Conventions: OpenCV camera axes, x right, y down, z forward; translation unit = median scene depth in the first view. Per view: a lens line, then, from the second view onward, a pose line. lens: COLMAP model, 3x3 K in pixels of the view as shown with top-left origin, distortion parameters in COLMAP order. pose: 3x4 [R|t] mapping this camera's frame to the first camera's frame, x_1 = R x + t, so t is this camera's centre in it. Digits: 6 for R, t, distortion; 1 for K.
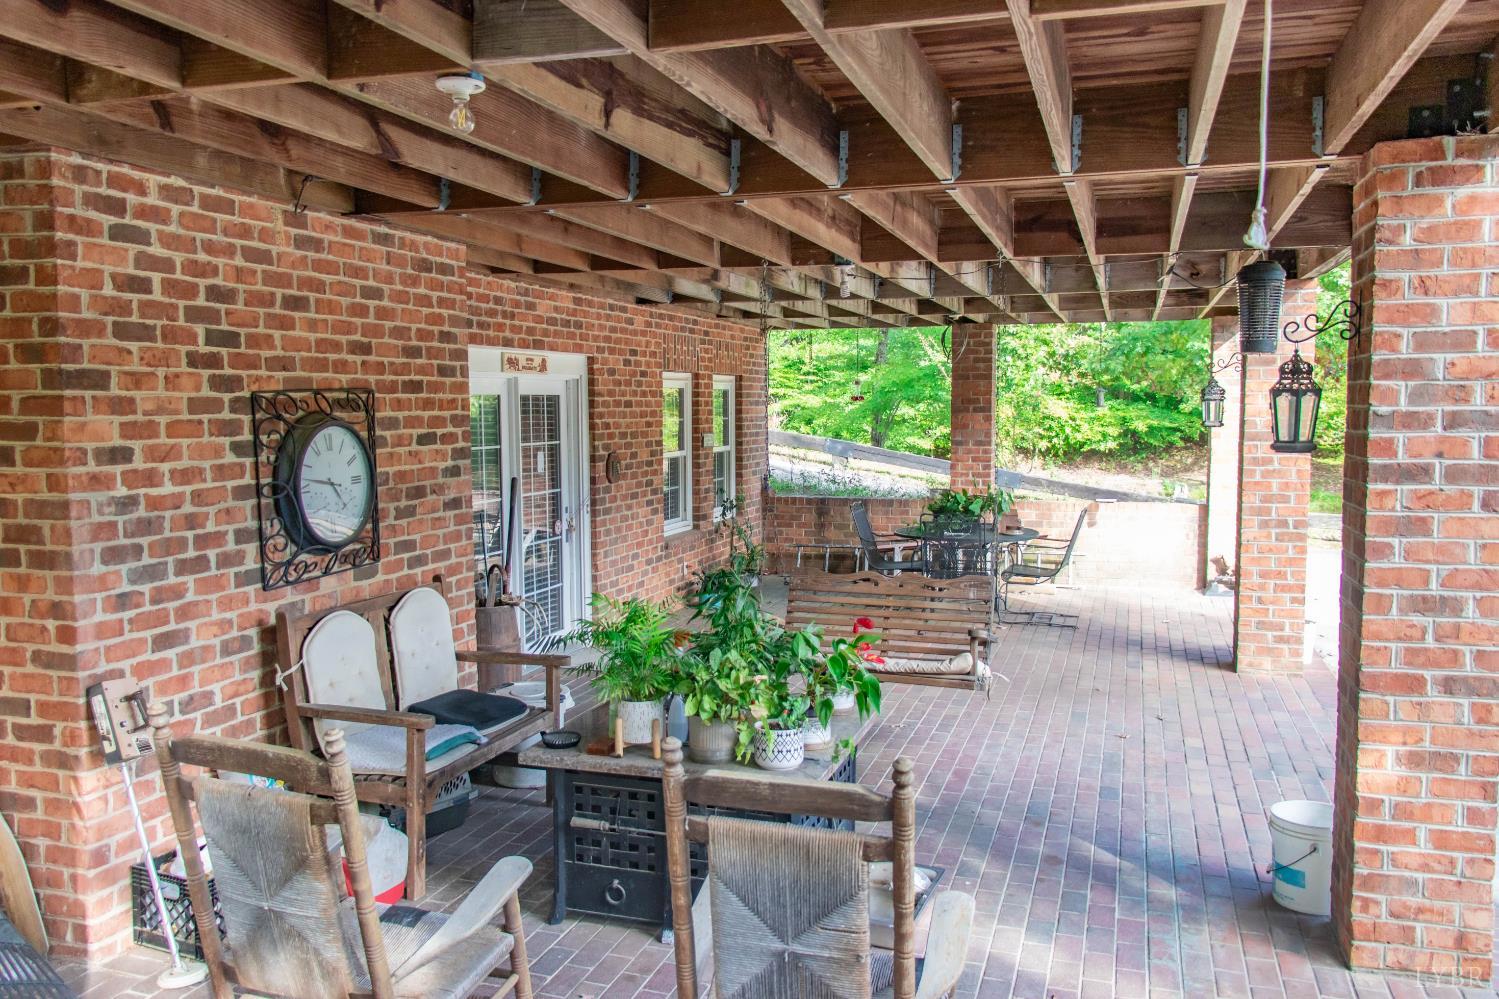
lens RADIAL K [[1214.5, 0, 749.5], [0, 1214.5, 499.5], [0, 0, 1]] dist [0.008523, 0.002556]
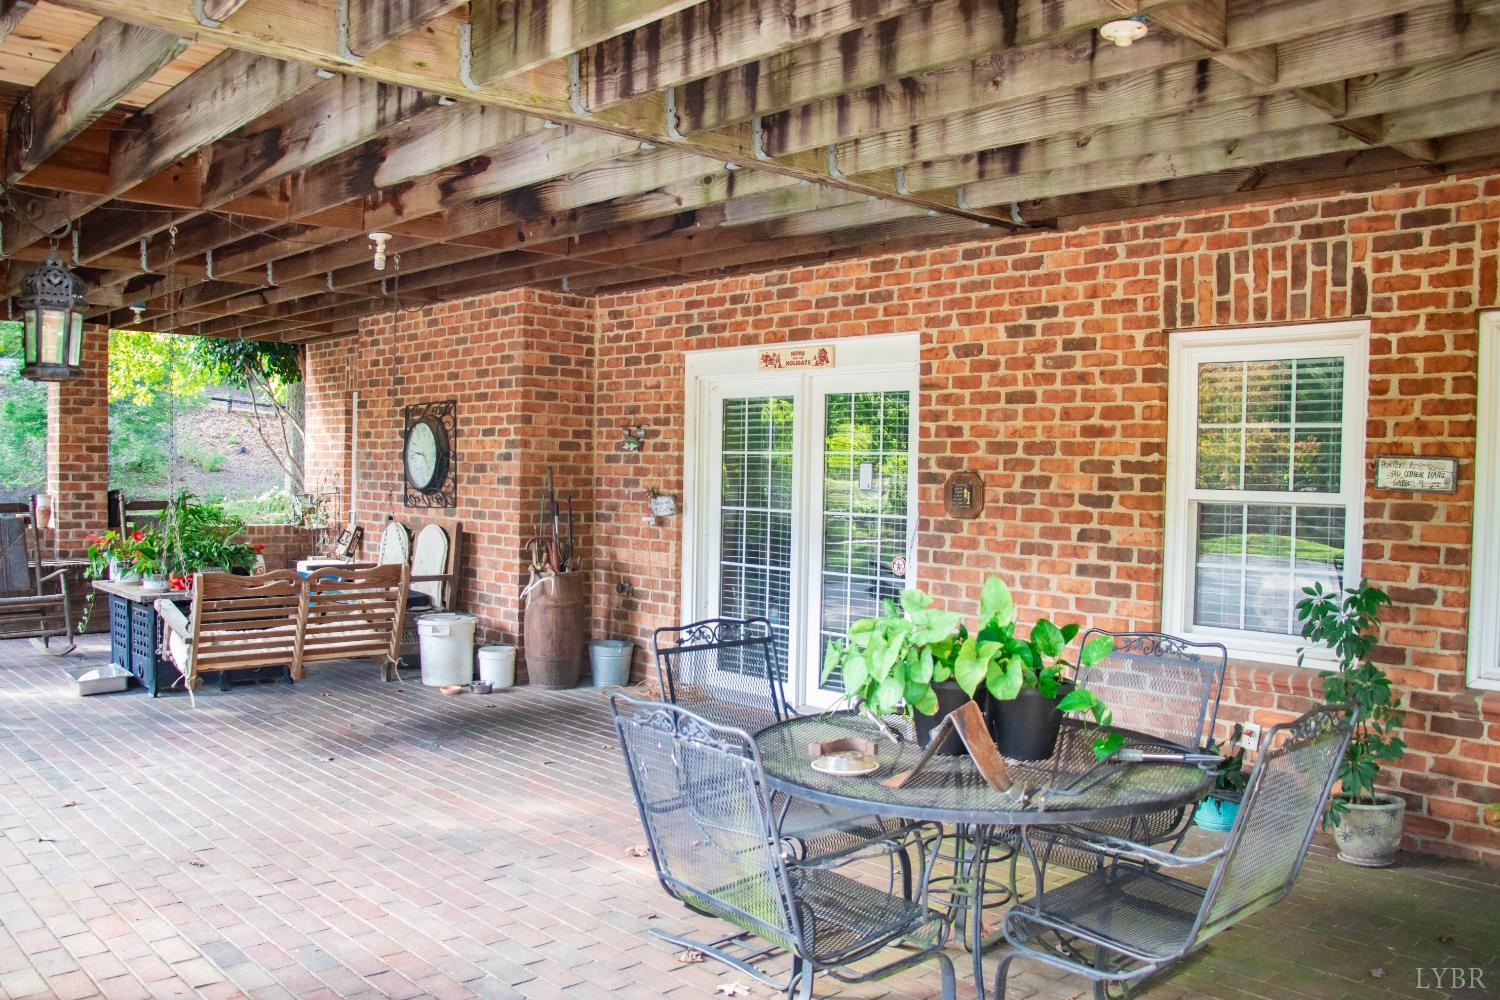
lens RADIAL K [[1275.9, 0, 750.0], [0, 1275.9, 500.0], [0, 0, 1]] dist [-0.134685, 0.003976]
pose [[-0.503110, 0.013457, -0.864118, 0.884393], [-0.086648, 0.994055, 0.065929, -0.096575], [0.859868, 0.108044, -0.498953, 2.037581]]
